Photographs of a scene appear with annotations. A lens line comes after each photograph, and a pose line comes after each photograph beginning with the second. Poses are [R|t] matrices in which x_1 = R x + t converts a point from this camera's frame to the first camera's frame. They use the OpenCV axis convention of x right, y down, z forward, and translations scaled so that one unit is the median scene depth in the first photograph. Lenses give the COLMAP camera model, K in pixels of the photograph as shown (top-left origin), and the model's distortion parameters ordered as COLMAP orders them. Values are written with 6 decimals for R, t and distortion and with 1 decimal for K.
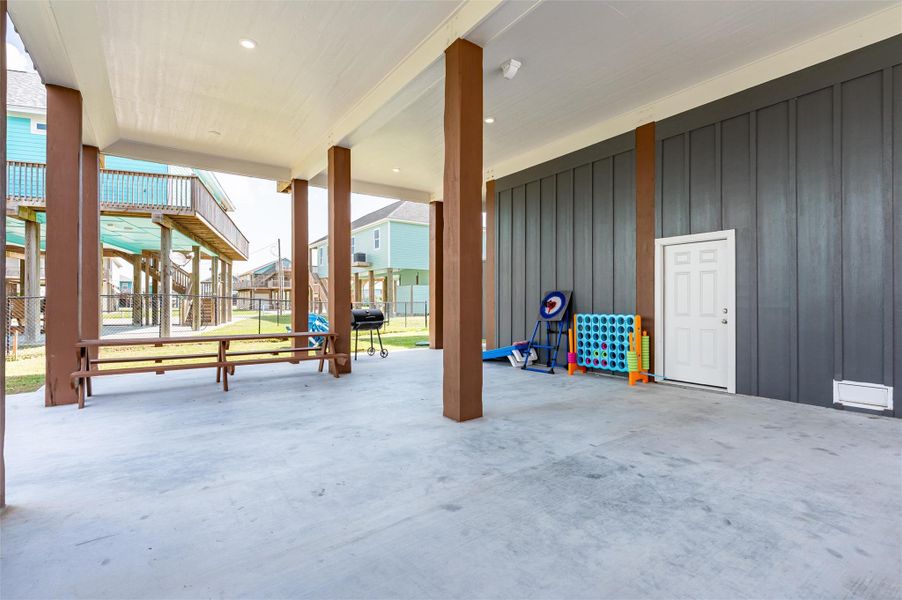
lens RADIAL K [[426.9, 0, 451.0], [0, 426.9, 300.0], [0, 0, 1]] dist [0.002012, 0.000064]
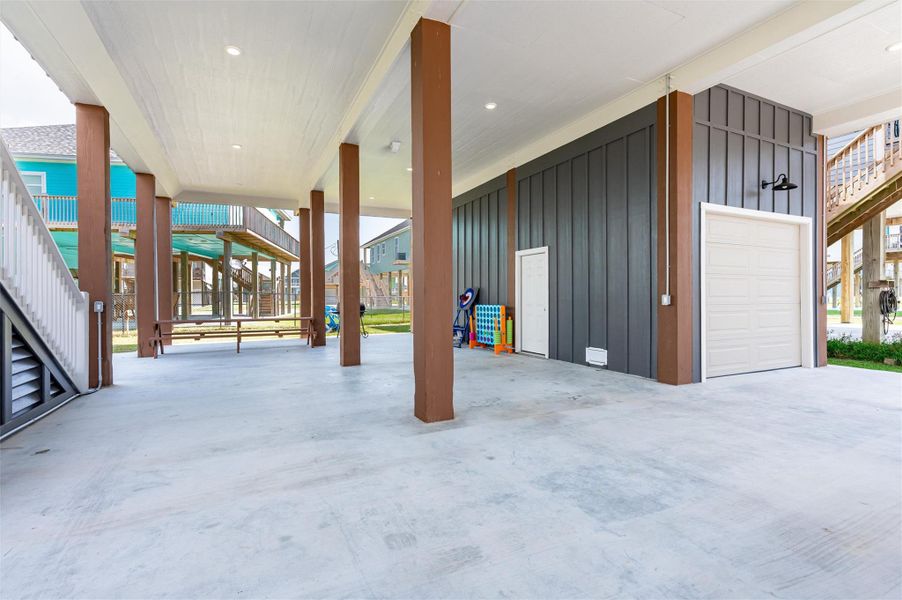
lens RADIAL K [[426.9, 0, 451.0], [0, 426.9, 300.0], [0, 0, 1]] dist [0.002012, 0.000064]
pose [[0.987220, -0.002342, -0.159346, 0.474577], [0.004692, 0.999886, 0.014374, -0.003501], [0.159295, -0.014938, 0.987118, -0.413001]]
